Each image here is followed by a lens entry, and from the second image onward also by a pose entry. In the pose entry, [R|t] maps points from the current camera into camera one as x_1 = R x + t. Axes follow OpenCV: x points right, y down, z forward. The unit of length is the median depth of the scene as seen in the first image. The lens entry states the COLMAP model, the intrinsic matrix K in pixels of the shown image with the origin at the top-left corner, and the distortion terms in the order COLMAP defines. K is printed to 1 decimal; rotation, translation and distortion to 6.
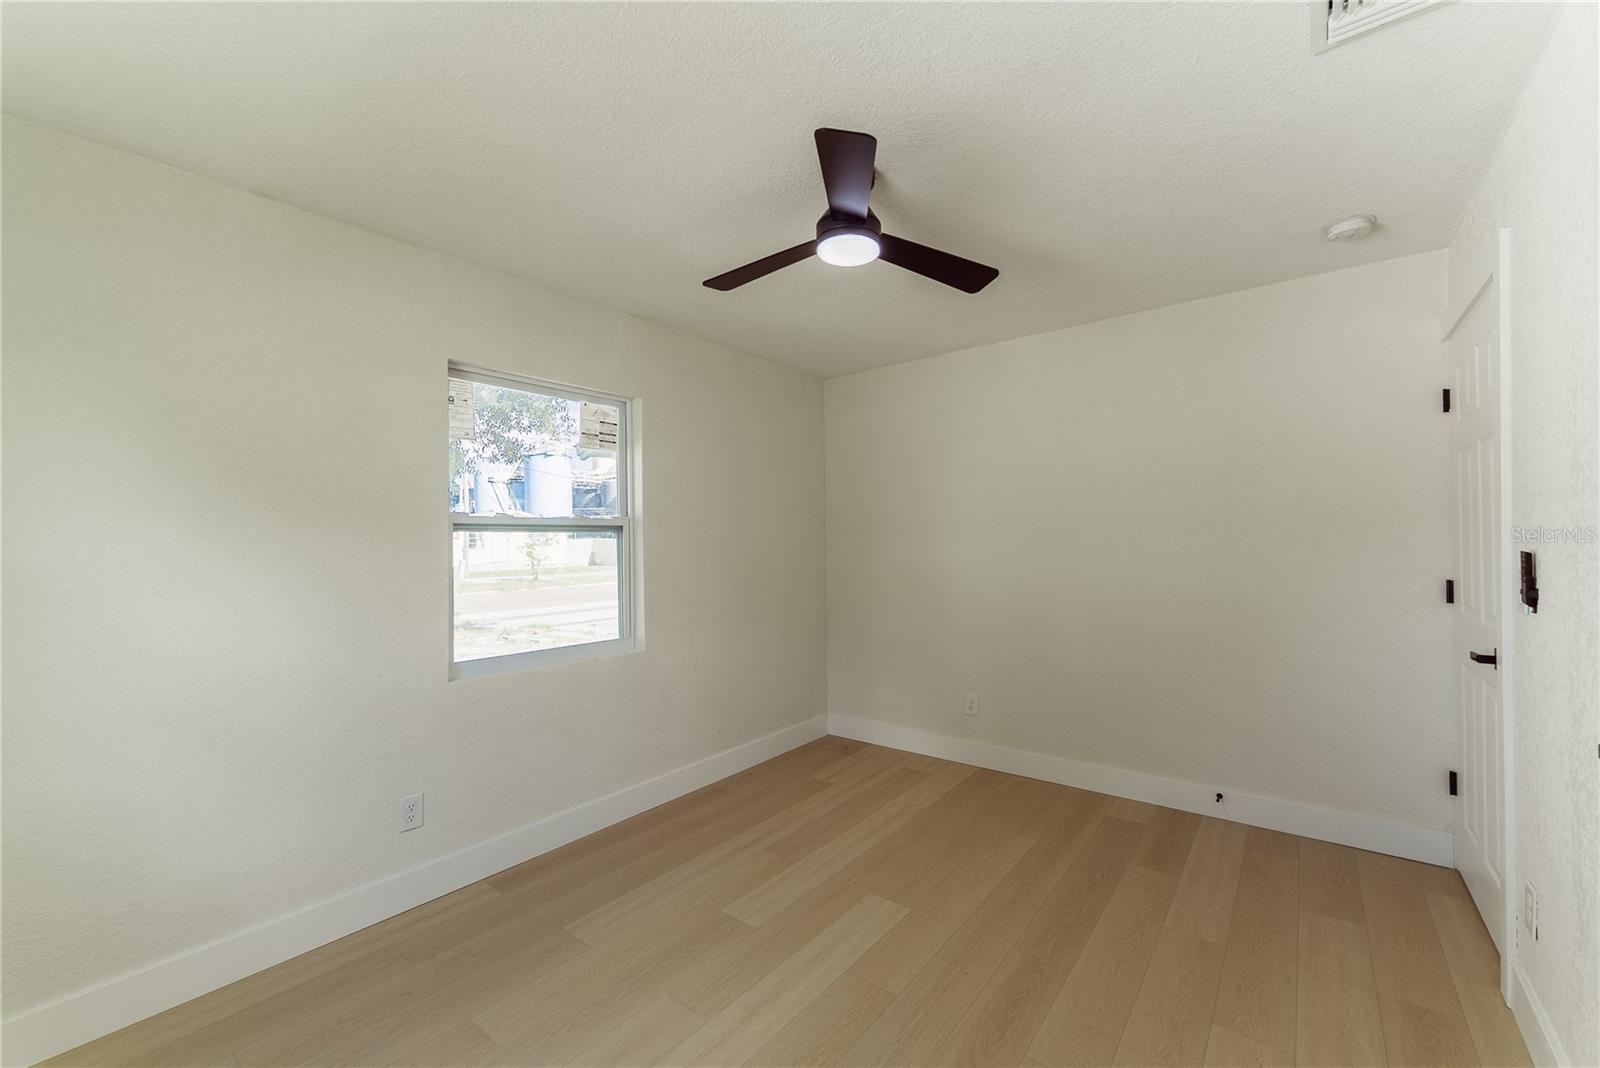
lens RADIAL K [[642.5, 0, 804.5], [0, 642.5, 536.7], [0, 0, 1]] dist [-0.000882, -0.000403]
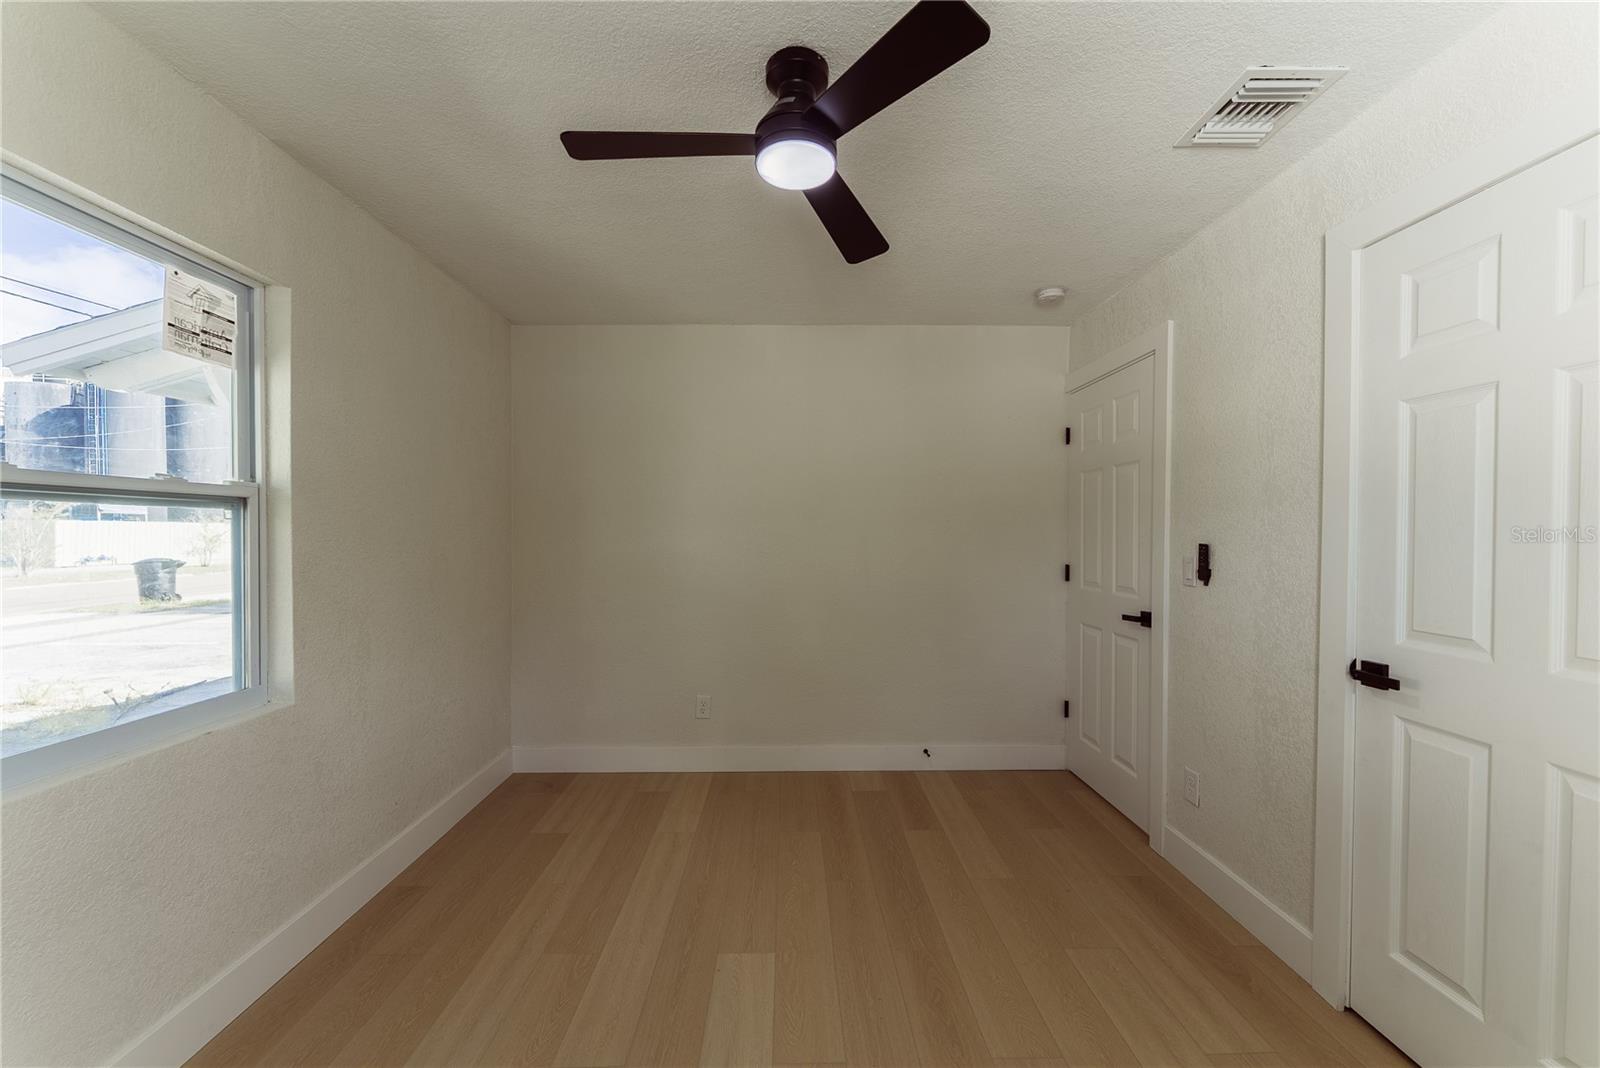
lens RADIAL K [[642.5, 0, 804.5], [0, 642.5, 536.7], [0, 0, 1]] dist [-0.000882, -0.000403]
pose [[0.773732, 0.009378, 0.633443, -0.263366], [-0.017301, 0.999830, 0.006330, 0.006418], [-0.633276, -0.015857, 0.773763, 0.225939]]
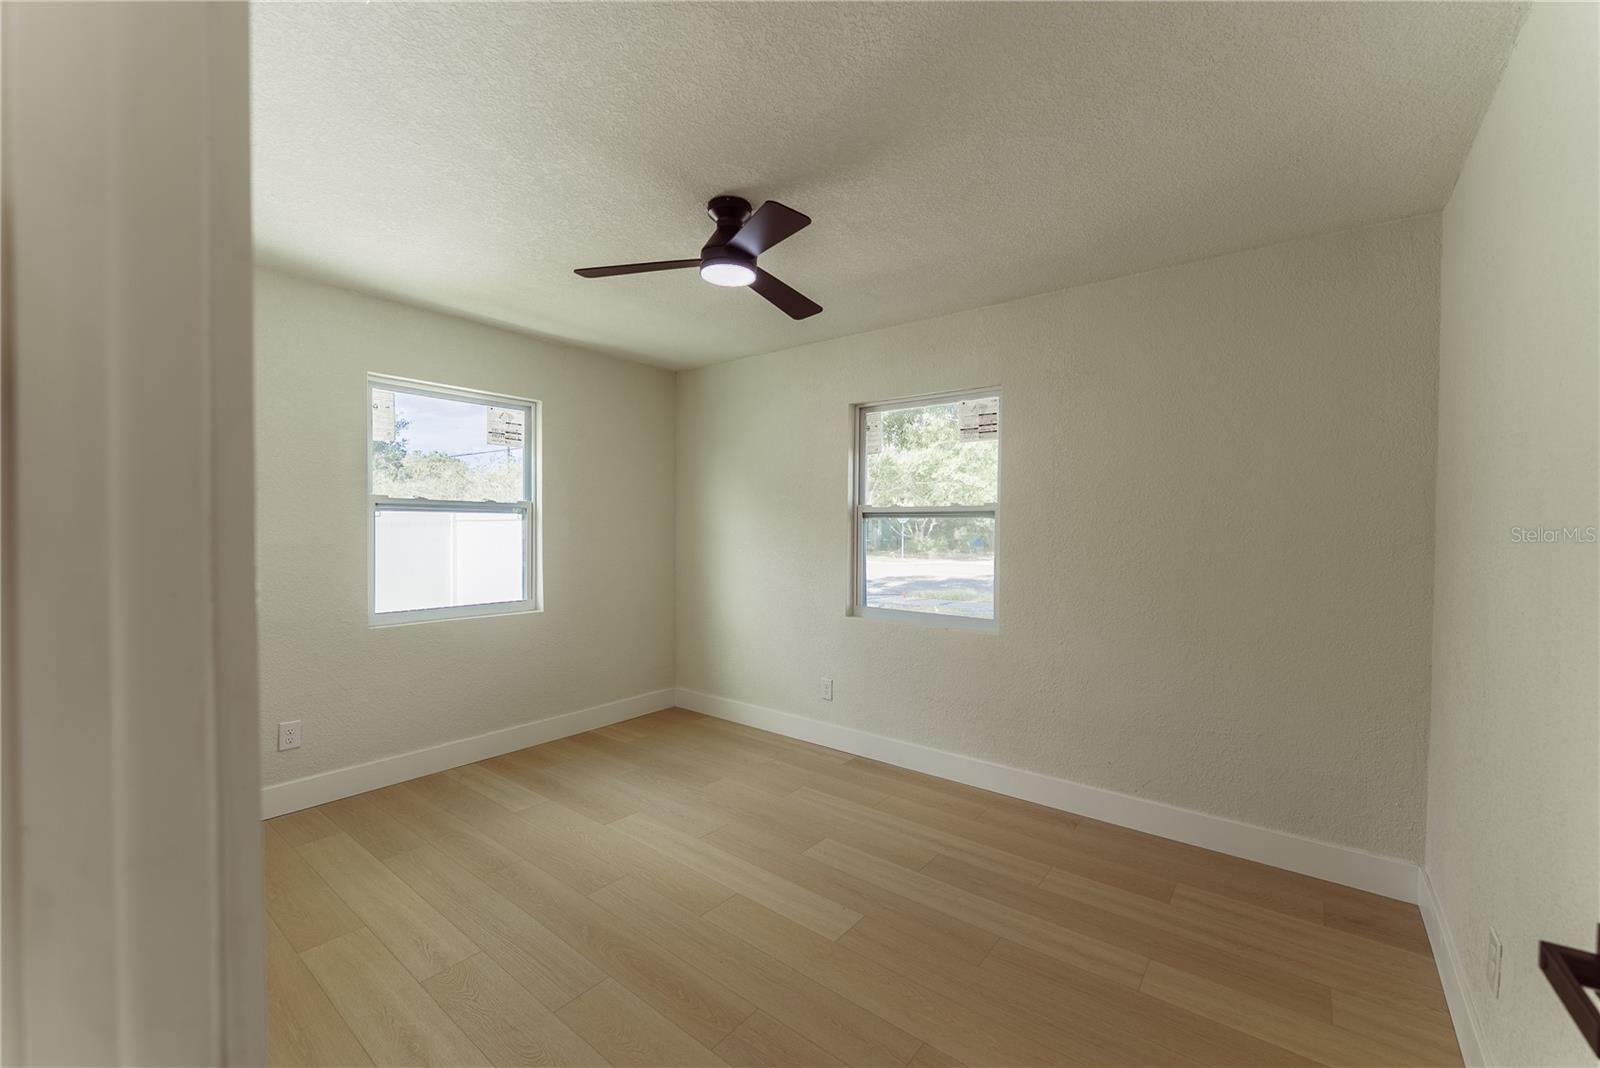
lens RADIAL K [[642.5, 0, 804.5], [0, 642.5, 536.7], [0, 0, 1]] dist [-0.000882, -0.000403]
pose [[0.001668, 0.021596, -0.999765, 0.761865], [-0.004110, 0.999758, 0.021589, 0.003319], [0.999990, 0.004073, 0.001756, 0.701877]]
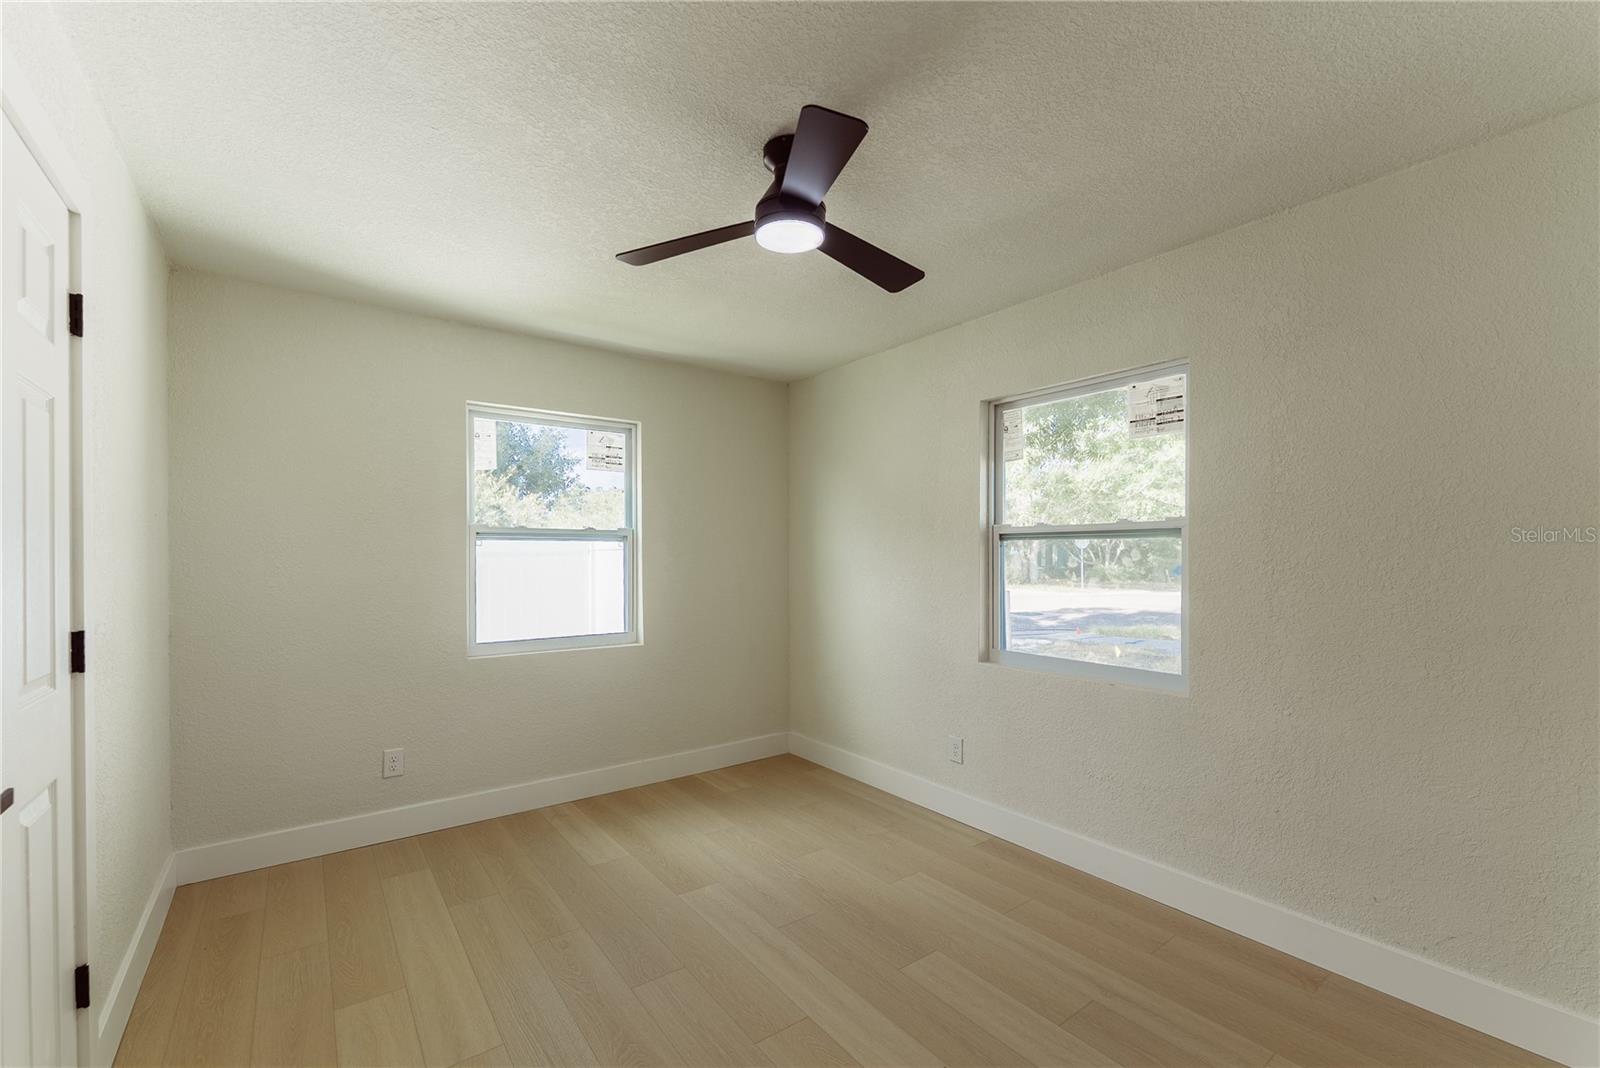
lens RADIAL K [[659.9, 0, 778.4], [0, 659.9, 556.5], [0, 0, 1]] dist [-0.002066, -0.000050]
pose [[-0.277524, 0.010853, -0.960657, 0.611397], [0.006782, 0.999933, 0.009338, 0.006424], [0.960695, -0.003924, -0.277580, 0.768230]]
